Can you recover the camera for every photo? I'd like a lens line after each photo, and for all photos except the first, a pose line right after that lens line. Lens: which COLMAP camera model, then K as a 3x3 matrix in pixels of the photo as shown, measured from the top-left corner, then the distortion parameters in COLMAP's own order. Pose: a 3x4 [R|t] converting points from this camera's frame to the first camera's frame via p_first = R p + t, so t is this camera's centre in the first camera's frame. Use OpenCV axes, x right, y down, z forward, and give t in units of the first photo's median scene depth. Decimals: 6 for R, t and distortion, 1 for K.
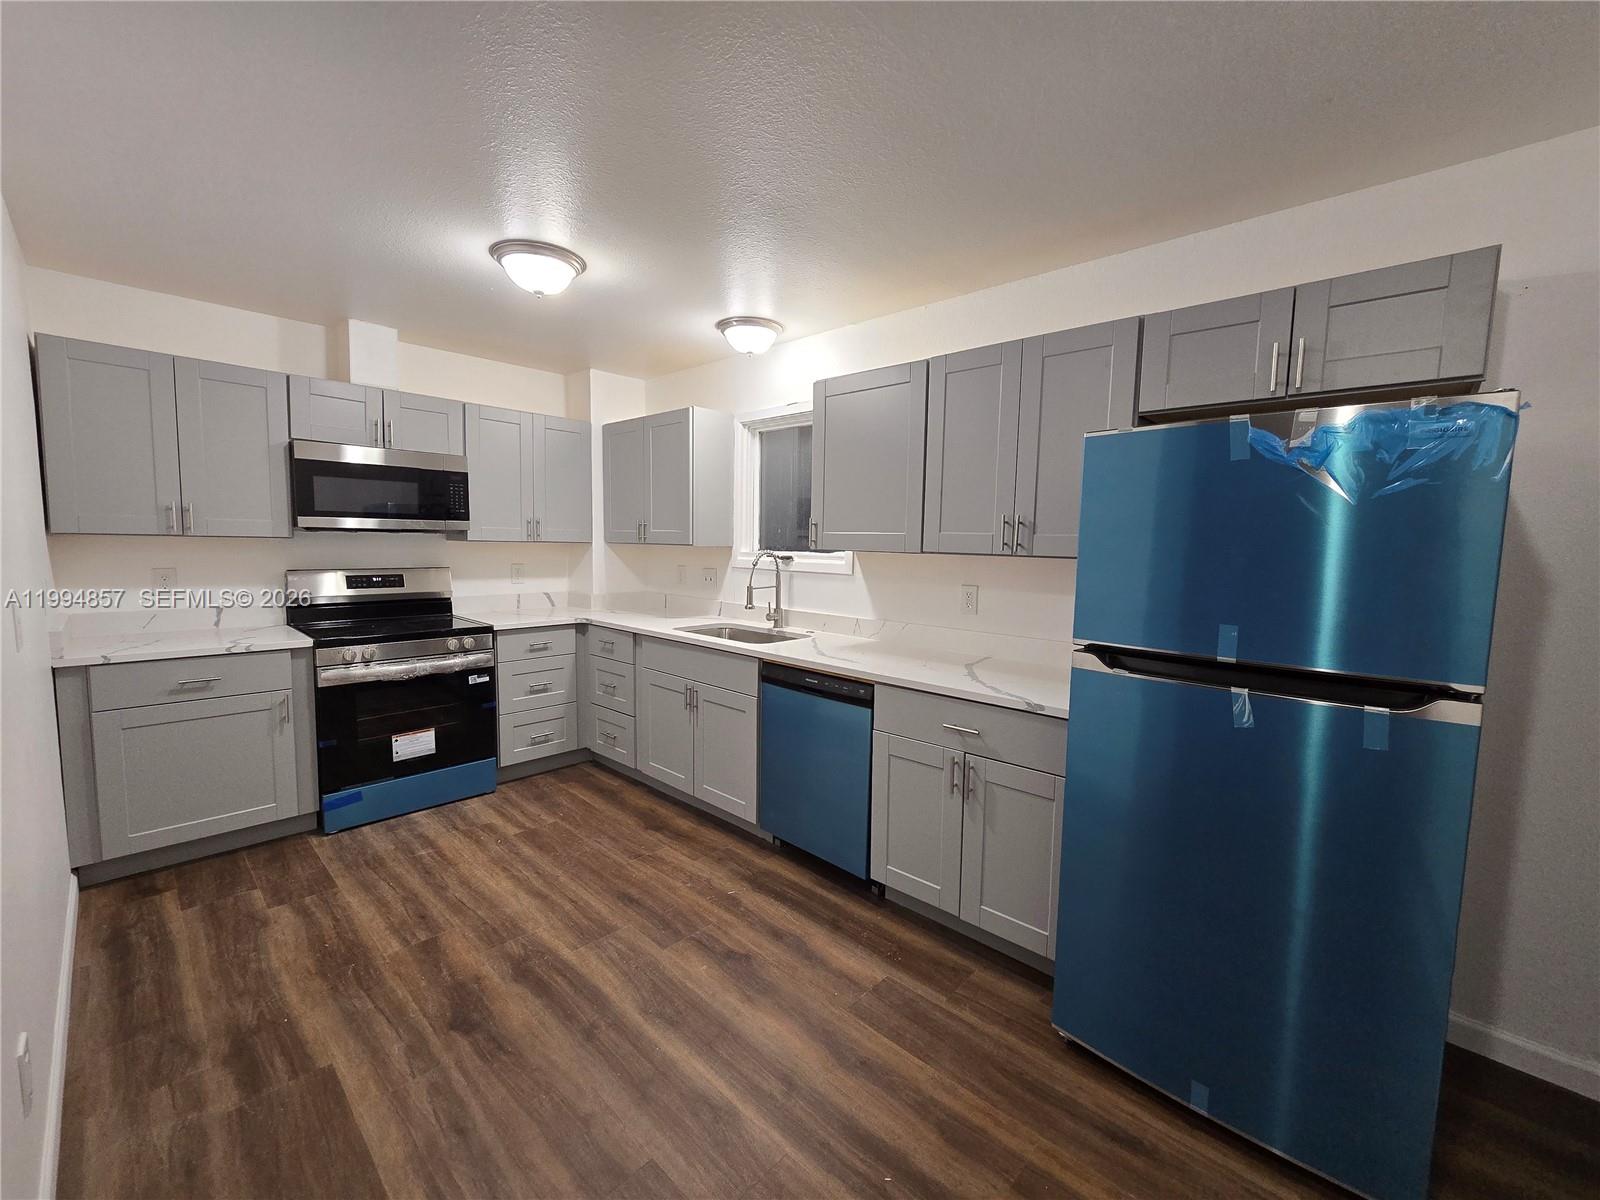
lens RADIAL K [[655.4, 0, 799.5], [0, 655.4, 599.6], [0, 0, 1]] dist [-0.000823, 0.000399]
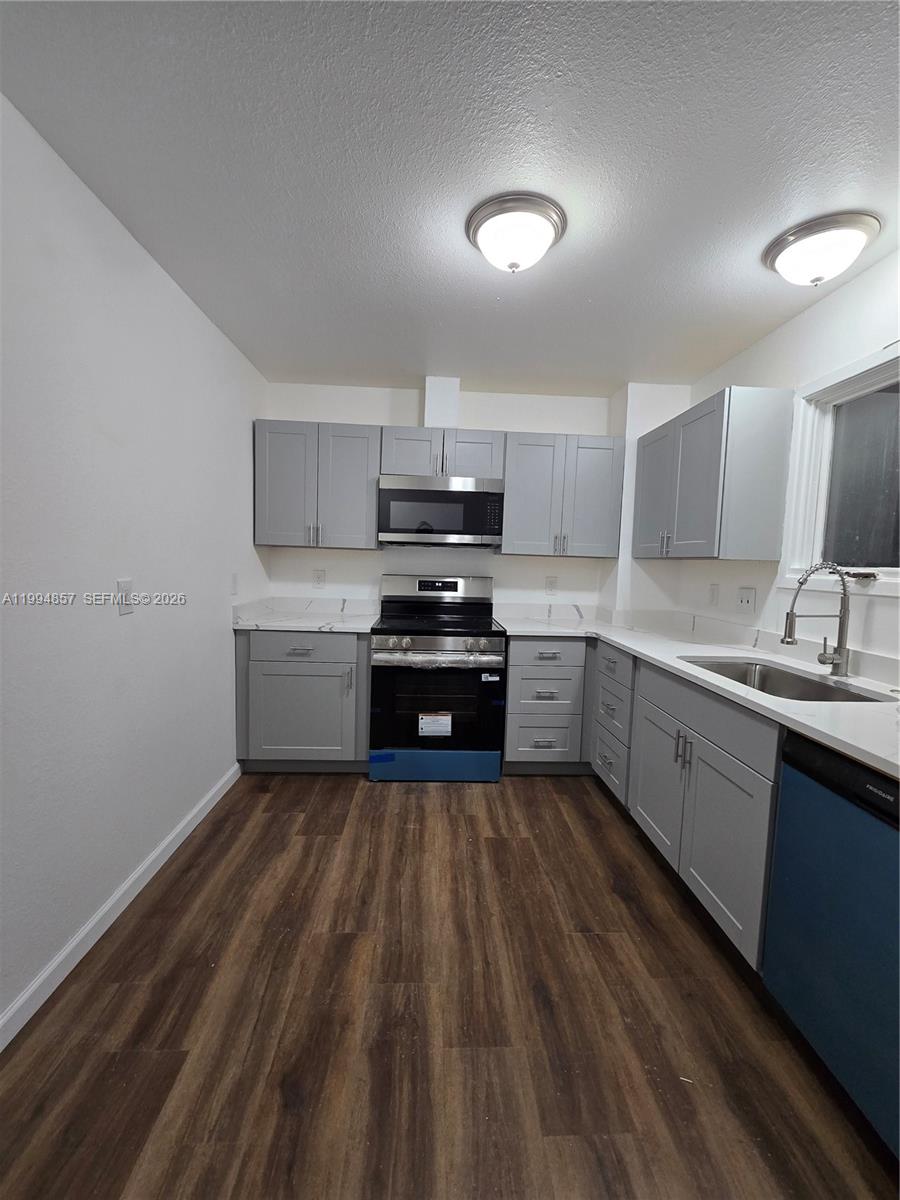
lens RADIAL K [[491.5, 0, 452.7], [0, 491.5, 603.0], [0, 0, 1]] dist [-0.000823, 0.000399]
pose [[0.724243, 0.063845, -0.686583, 0.027249], [-0.079313, 0.996809, 0.009029, -0.007110], [0.684968, 0.047916, 0.726996, 0.394532]]
